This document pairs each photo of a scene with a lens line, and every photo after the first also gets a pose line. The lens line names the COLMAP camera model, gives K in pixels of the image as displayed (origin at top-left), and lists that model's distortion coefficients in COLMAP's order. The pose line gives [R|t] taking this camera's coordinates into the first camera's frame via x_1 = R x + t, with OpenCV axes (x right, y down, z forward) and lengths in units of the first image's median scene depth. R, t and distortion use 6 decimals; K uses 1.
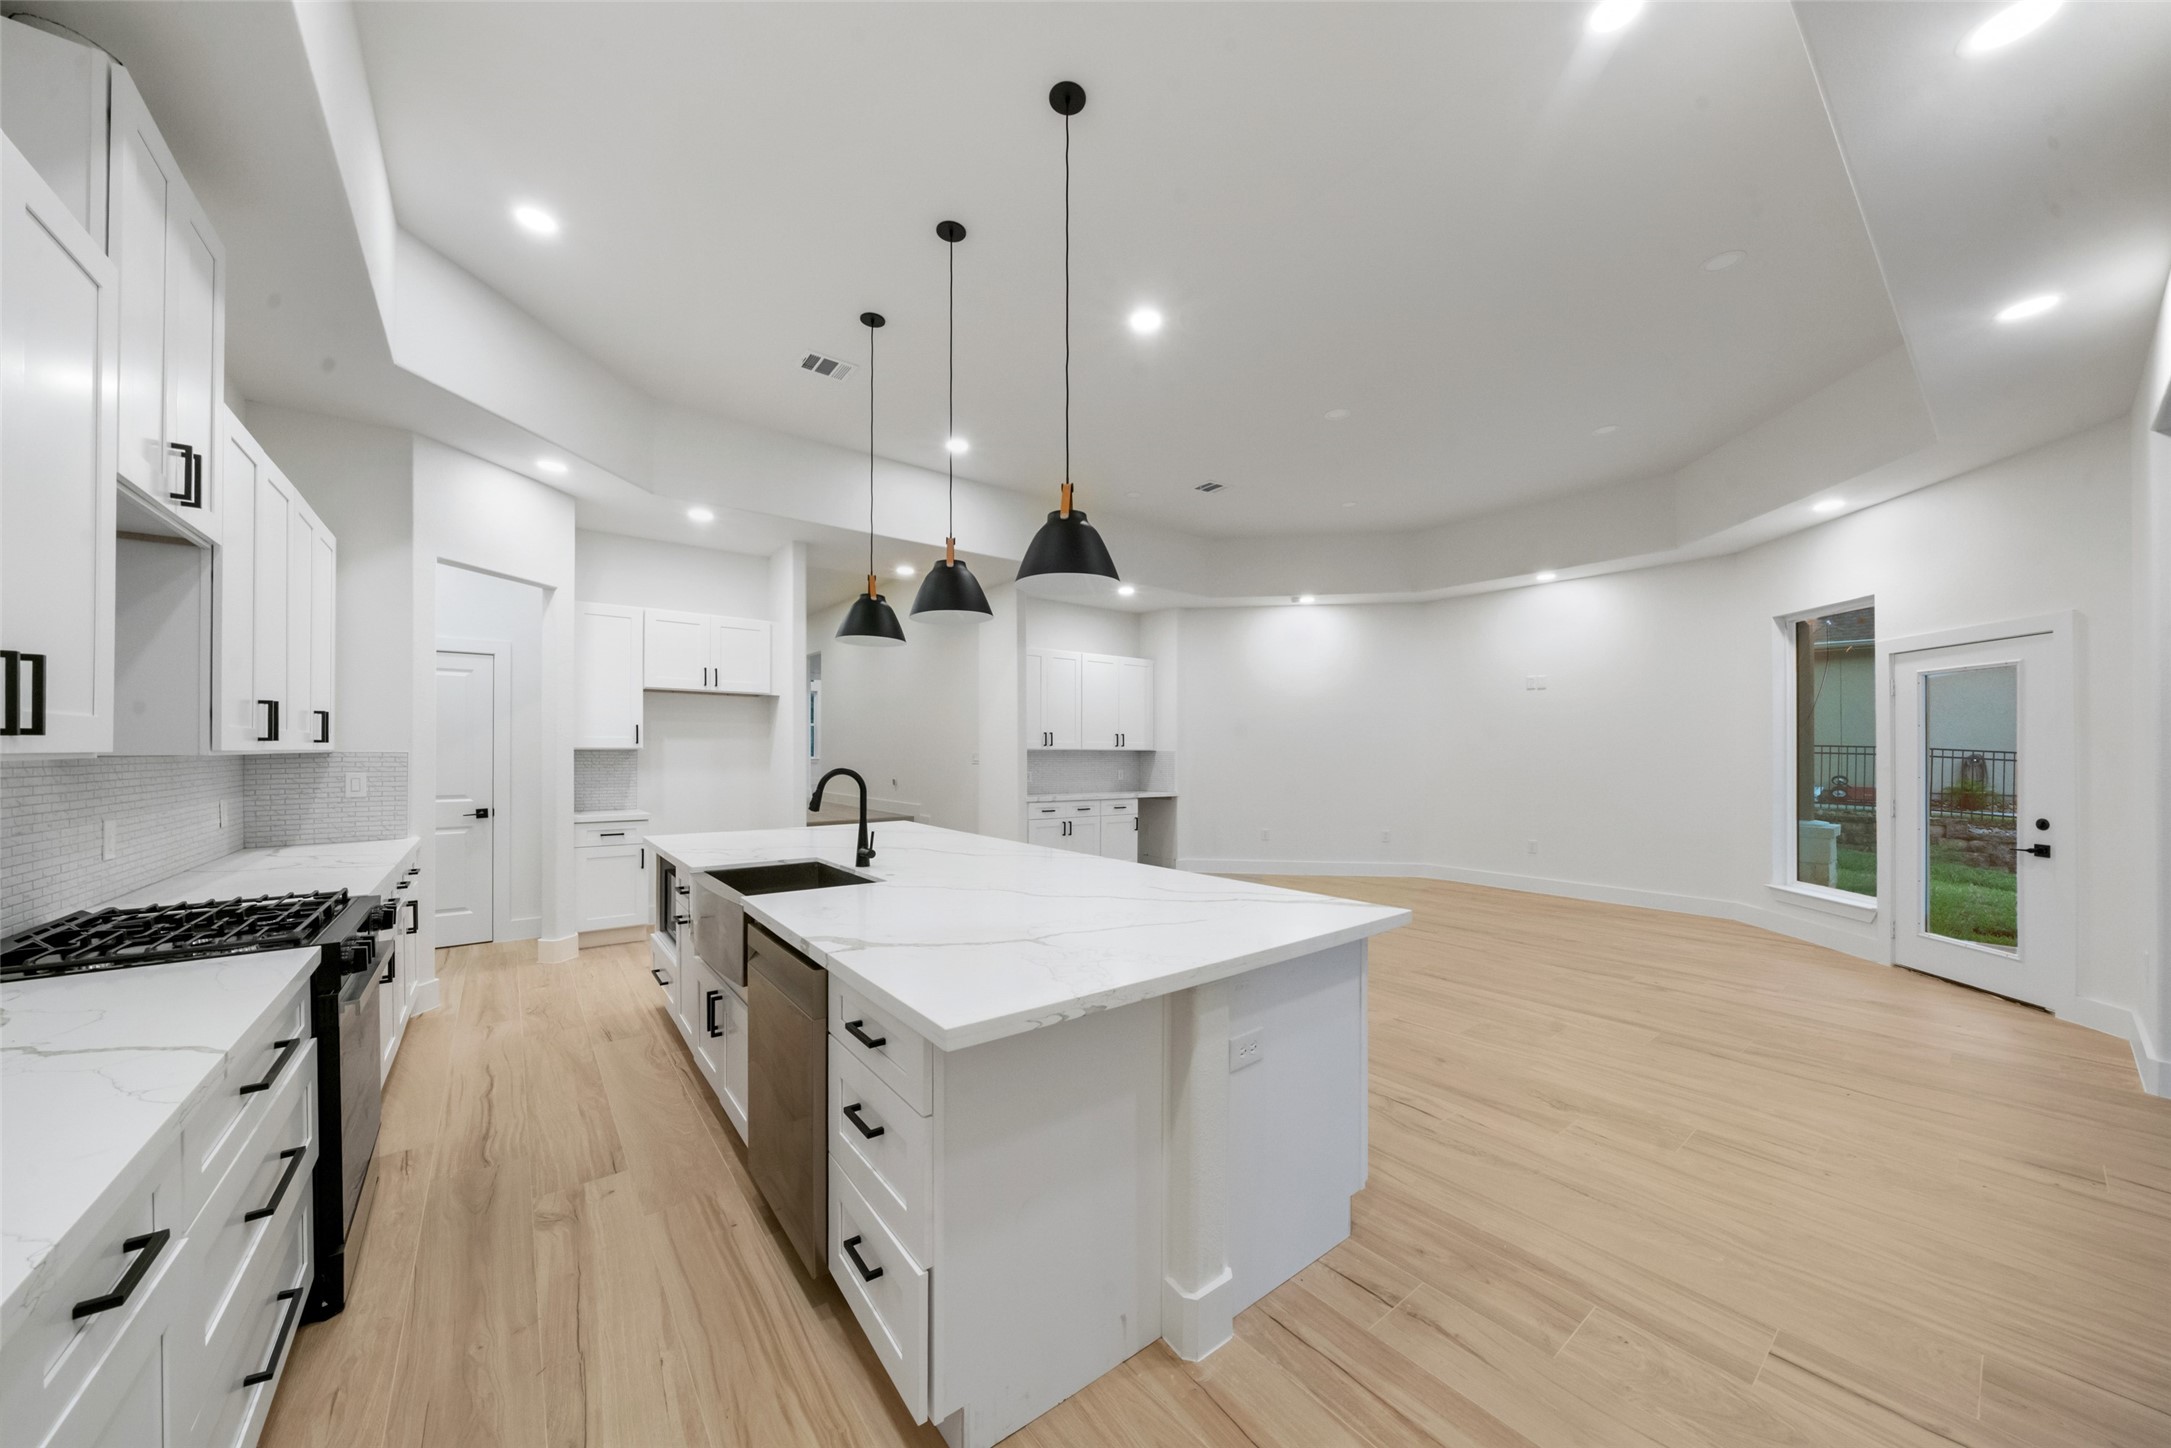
lens RADIAL K [[742.6, 0, 1072.3], [0, 742.6, 743.6], [0, 0, 1]] dist [-0.008323, 0.000068]
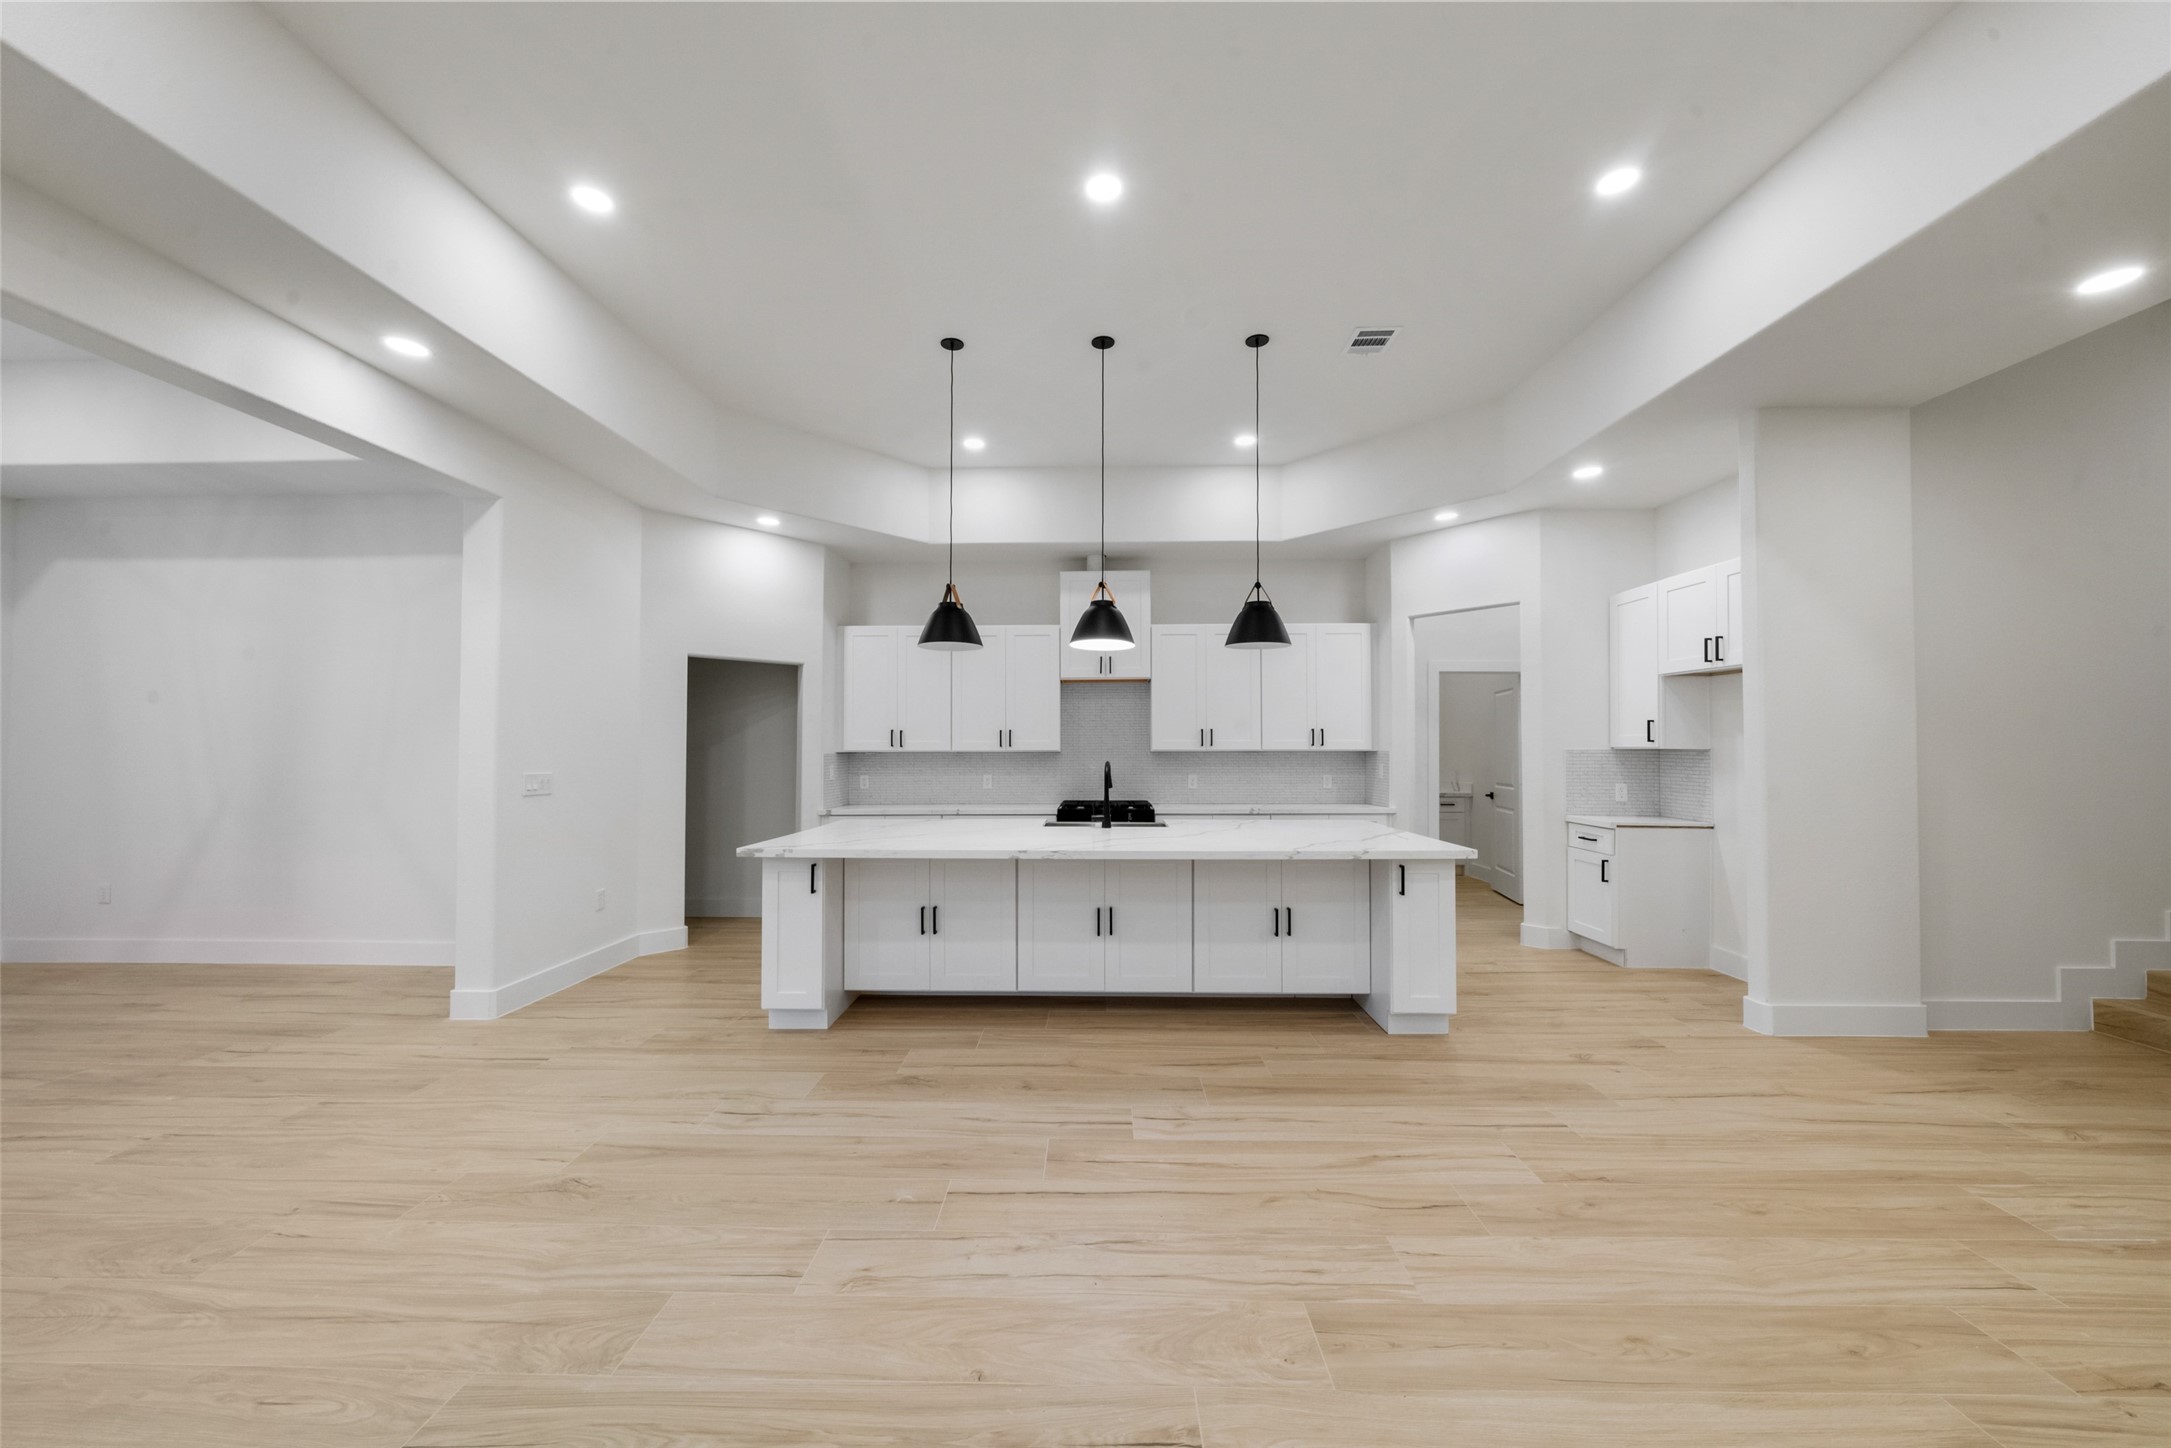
lens RADIAL K [[760.8, 0, 1082.3], [0, 760.8, 732.1], [0, 0, 1]] dist [-0.006767, 0.000254]
pose [[-0.624466, -0.018869, -0.780824, 0.589360], [0.006504, 0.999548, -0.029356, 0.011849], [0.781025, -0.023410, -0.624061, 1.203919]]
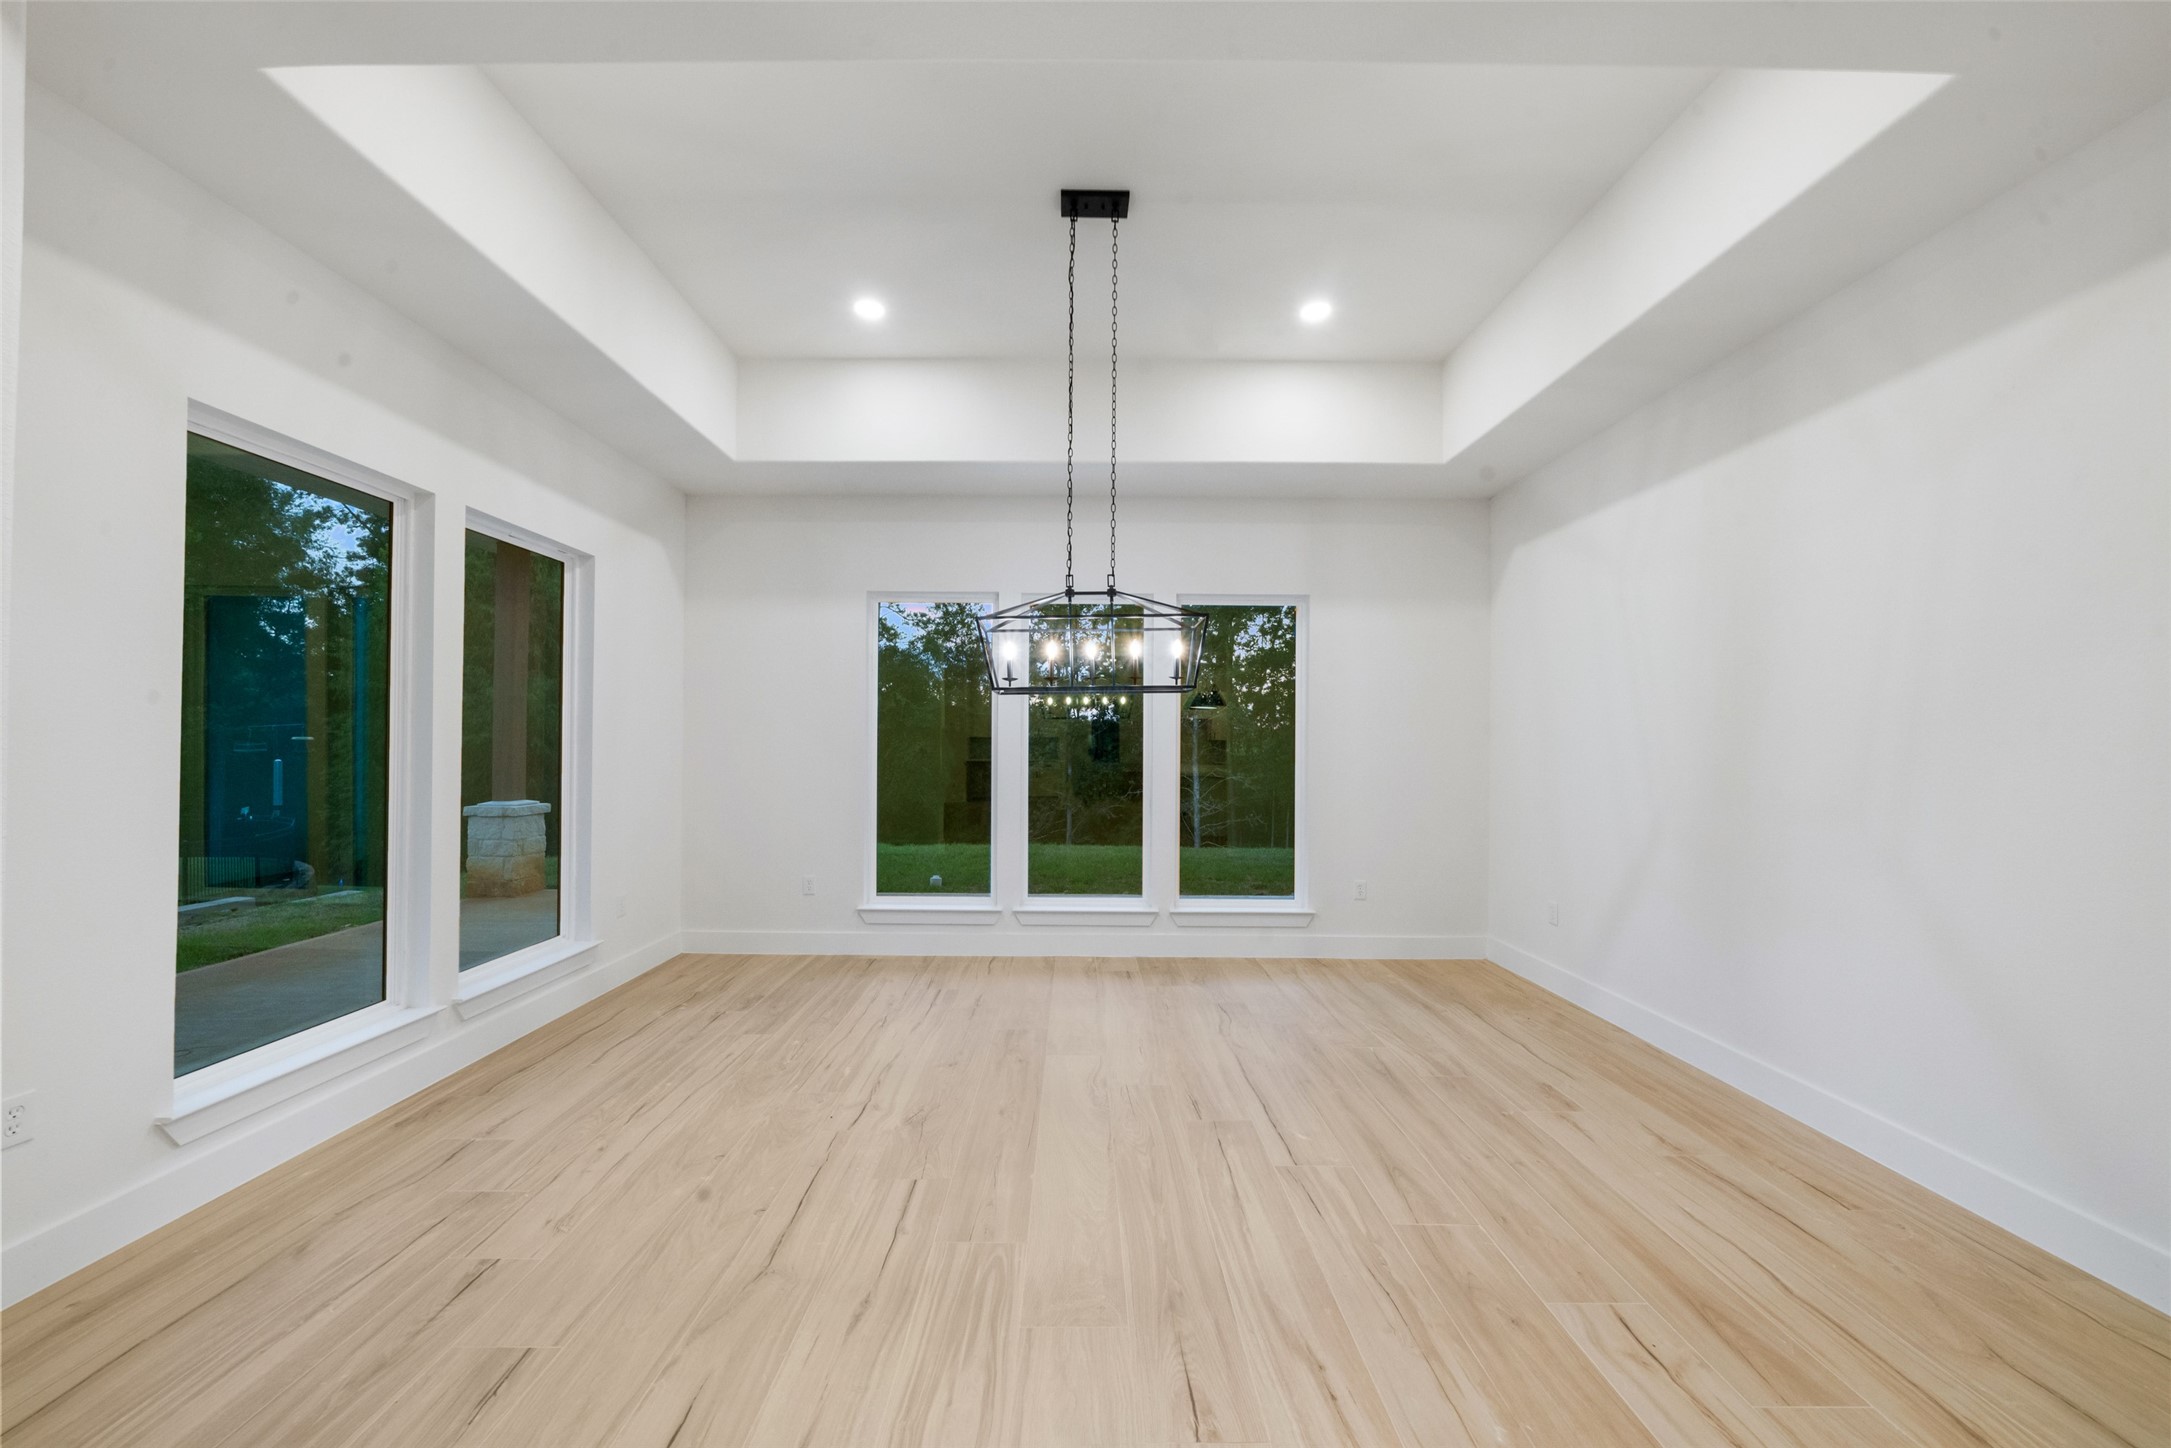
lens RADIAL K [[766.2, 0, 1079.2], [0, 766.2, 742.1], [0, 0, 1]] dist [-0.006875, 0.000237]
pose [[-0.798590, -0.004899, 0.601856, 0.519431], [-0.013748, 0.999854, -0.010103, 0.005902], [-0.601719, -0.016343, -0.798541, 0.586772]]
